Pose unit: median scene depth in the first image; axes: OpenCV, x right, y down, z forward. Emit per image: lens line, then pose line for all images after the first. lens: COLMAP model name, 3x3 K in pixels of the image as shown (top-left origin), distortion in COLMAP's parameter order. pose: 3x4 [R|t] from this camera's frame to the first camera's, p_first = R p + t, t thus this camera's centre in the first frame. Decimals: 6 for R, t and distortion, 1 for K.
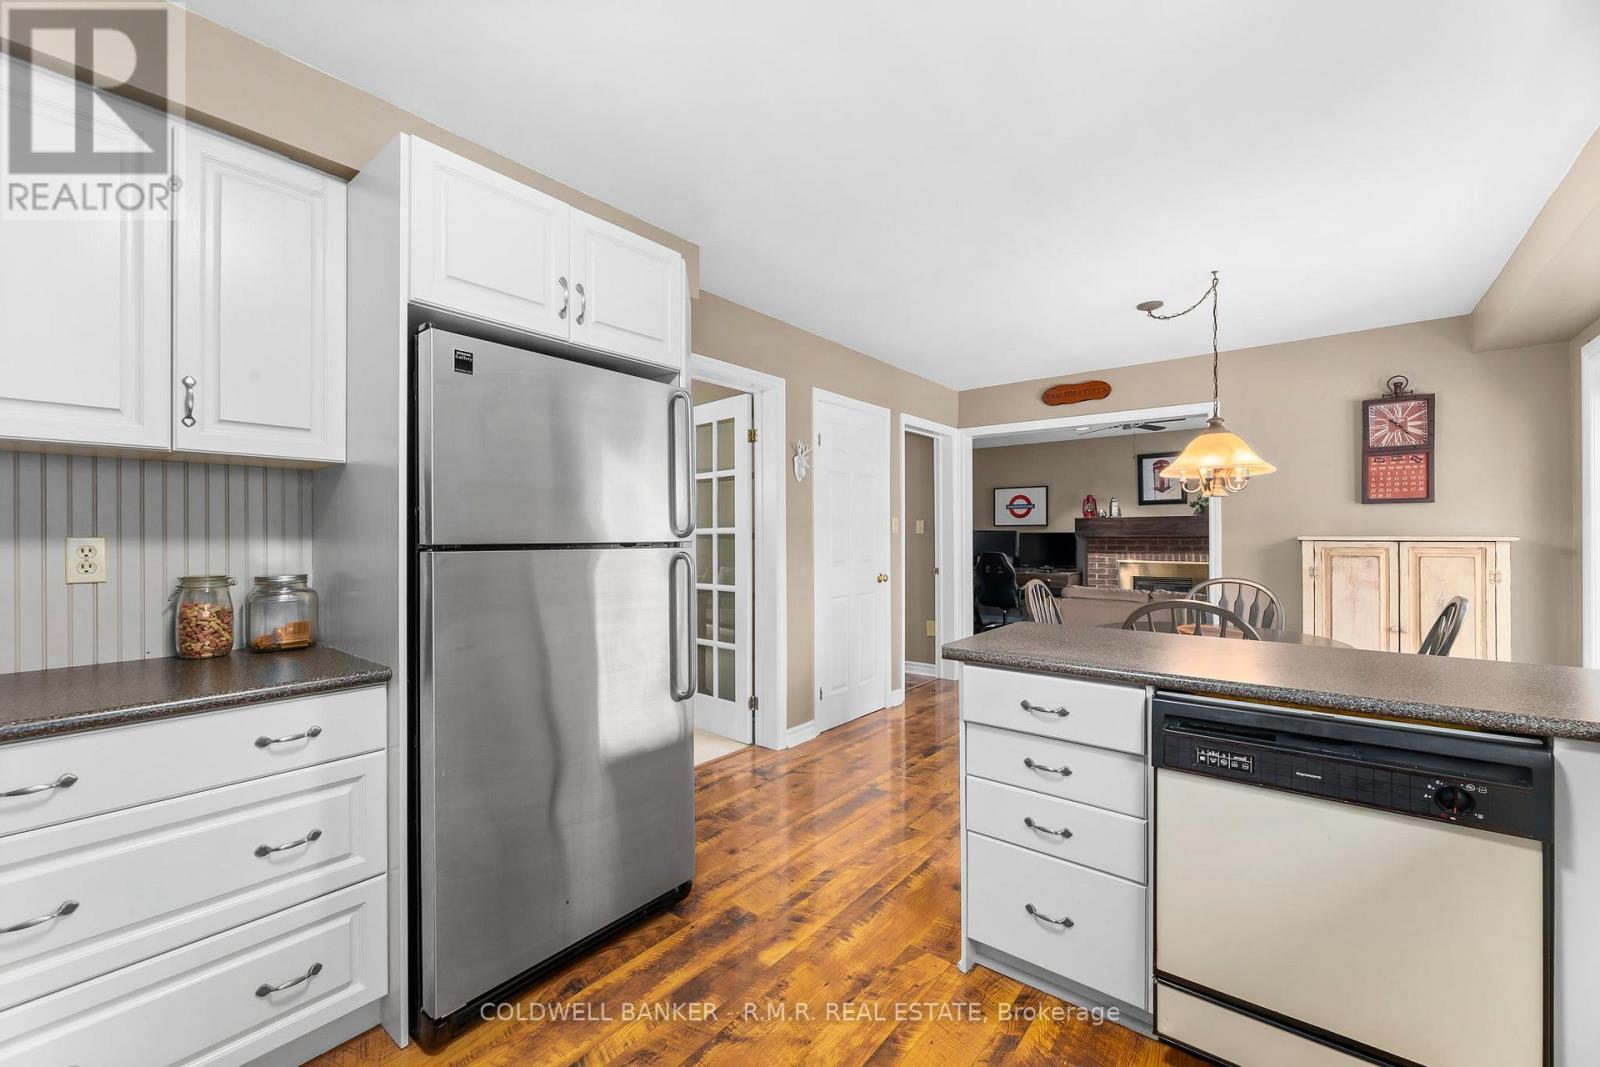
lens RADIAL K [[654.4, 0, 795.0], [0, 654.4, 535.2], [0, 0, 1]] dist [-0.007665, 0.000109]
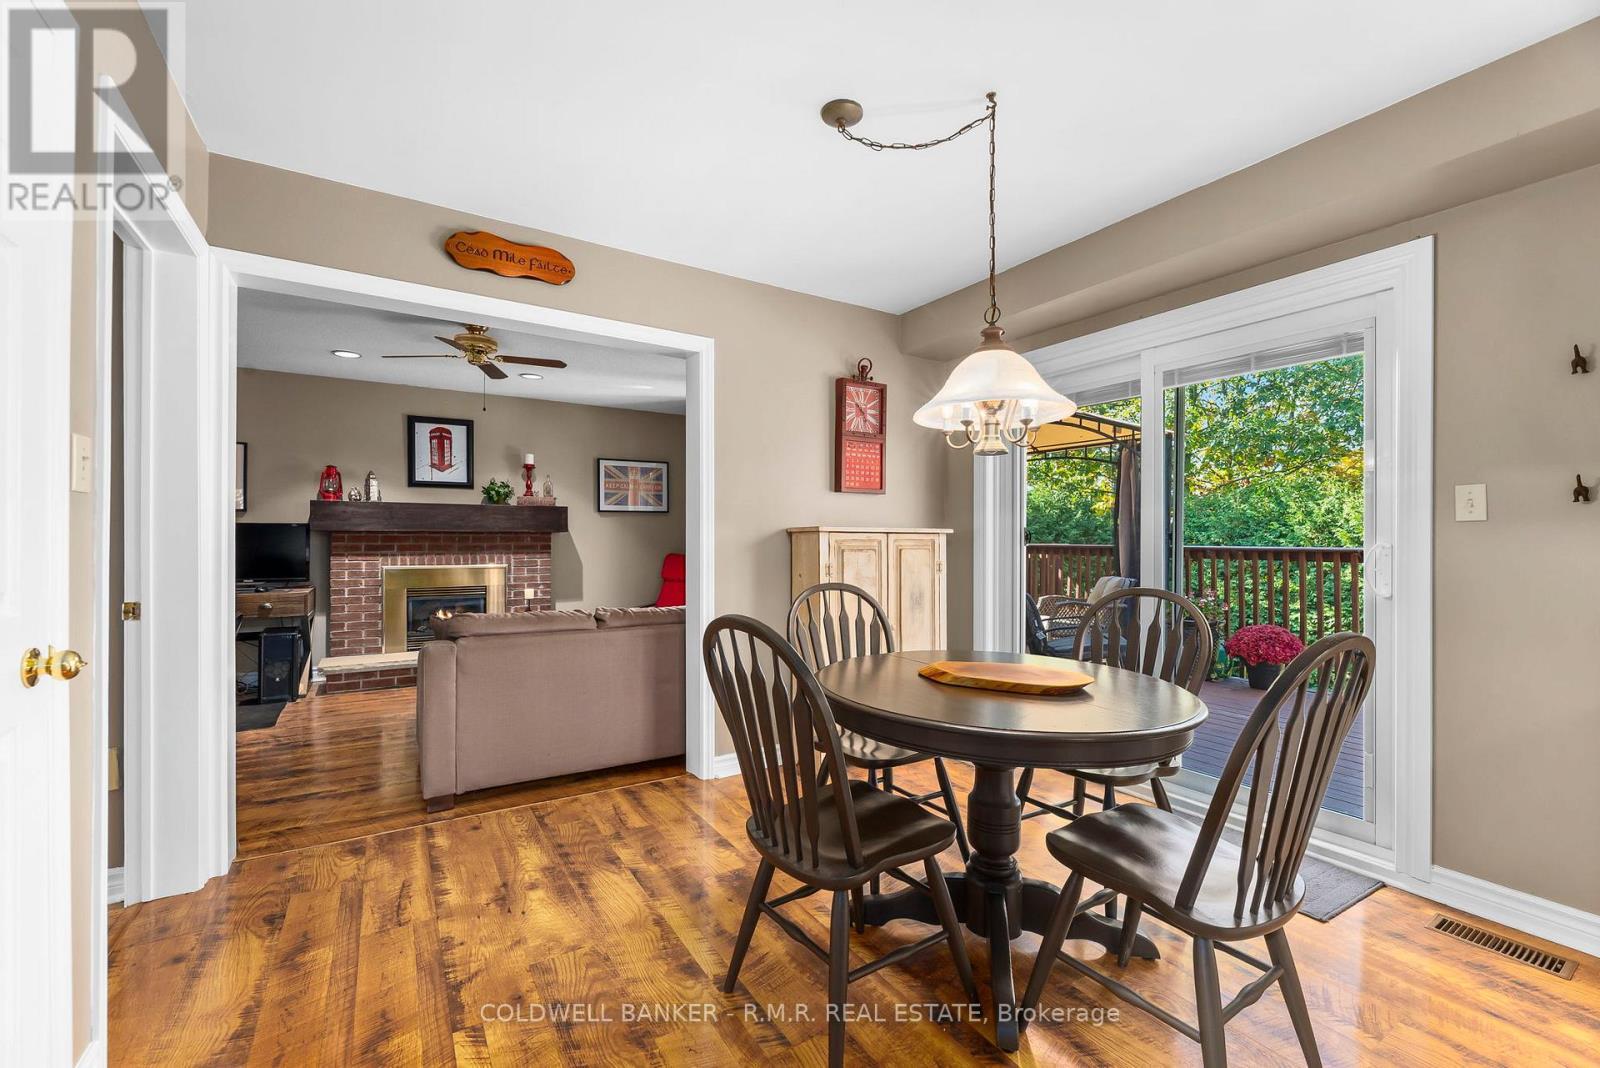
lens RADIAL K [[654.4, 0, 796.7], [0, 654.4, 537.2], [0, 0, 1]] dist [-0.007665, 0.000109]
pose [[0.326116, 0.006685, 0.945306, -0.001682], [-0.005398, 0.999972, -0.005209, 0.010014], [-0.945314, -0.003404, 0.326143, 0.383458]]
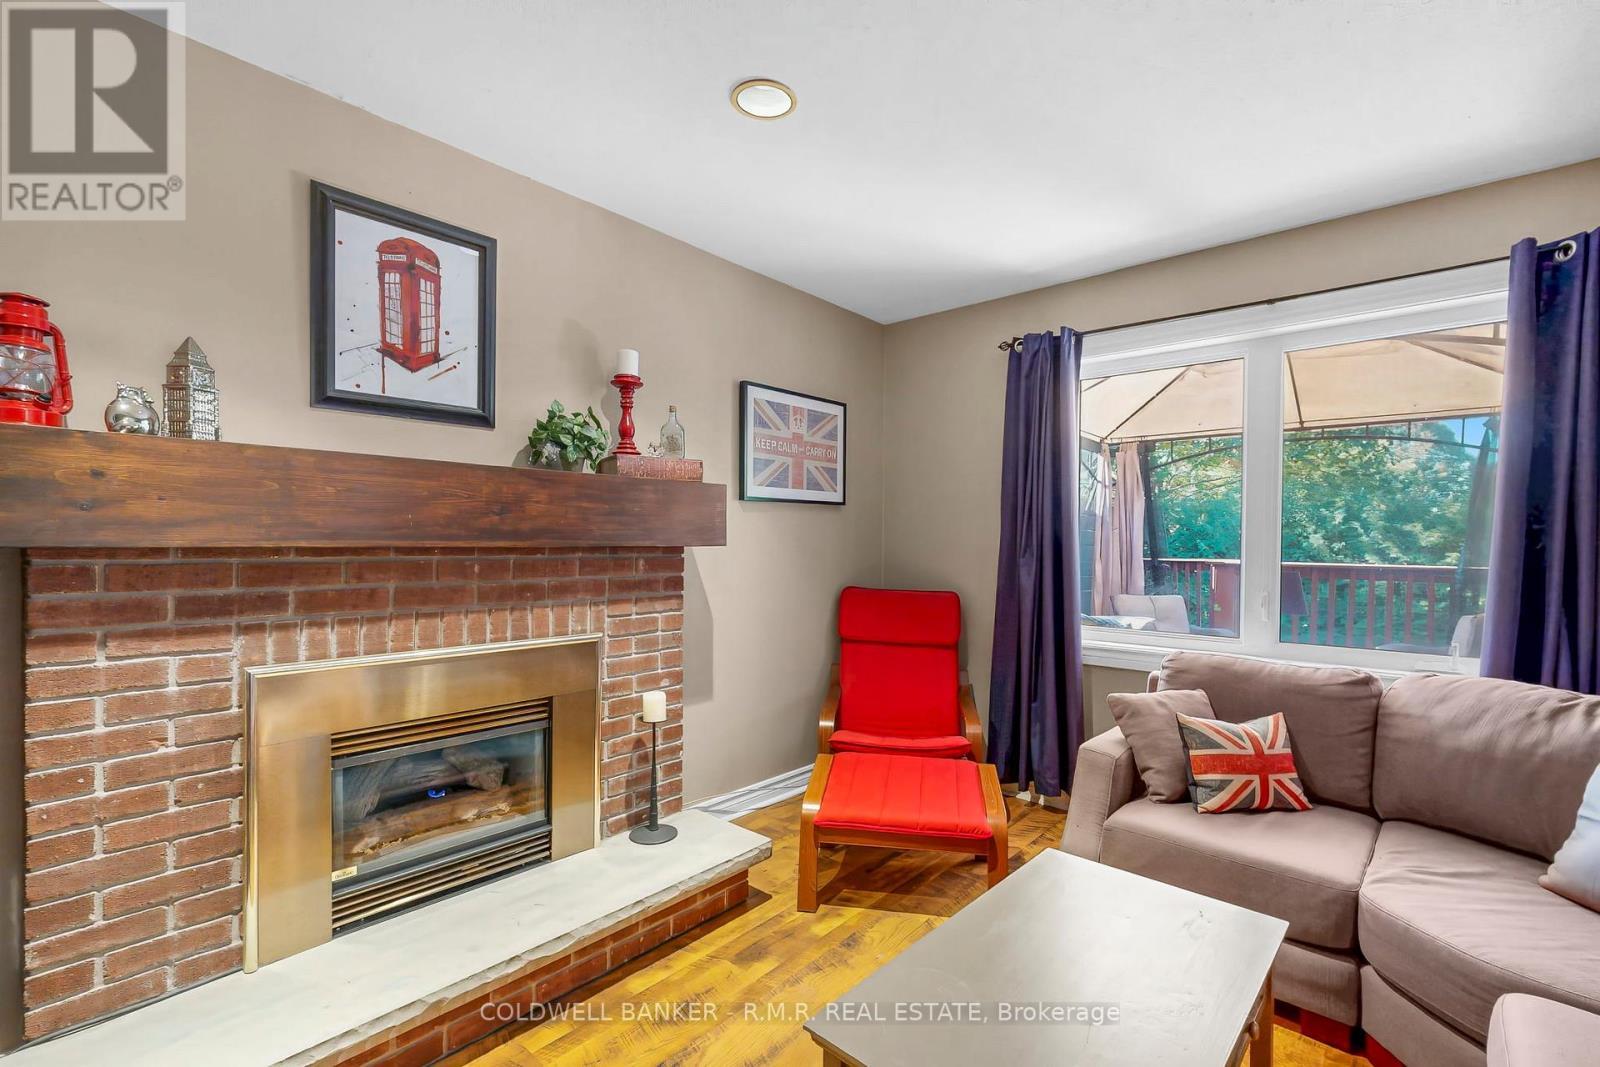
lens RADIAL K [[710.0, 0, 805.0], [0, 710.0, 548.5], [0, 0, 1]] dist [0.002157, -0.000178]
pose [[0.062834, -0.004099, 0.998016, 0.298825], [-0.009182, 0.999947, 0.004685, 0.000382], [-0.997982, -0.009458, 0.062793, 0.833860]]
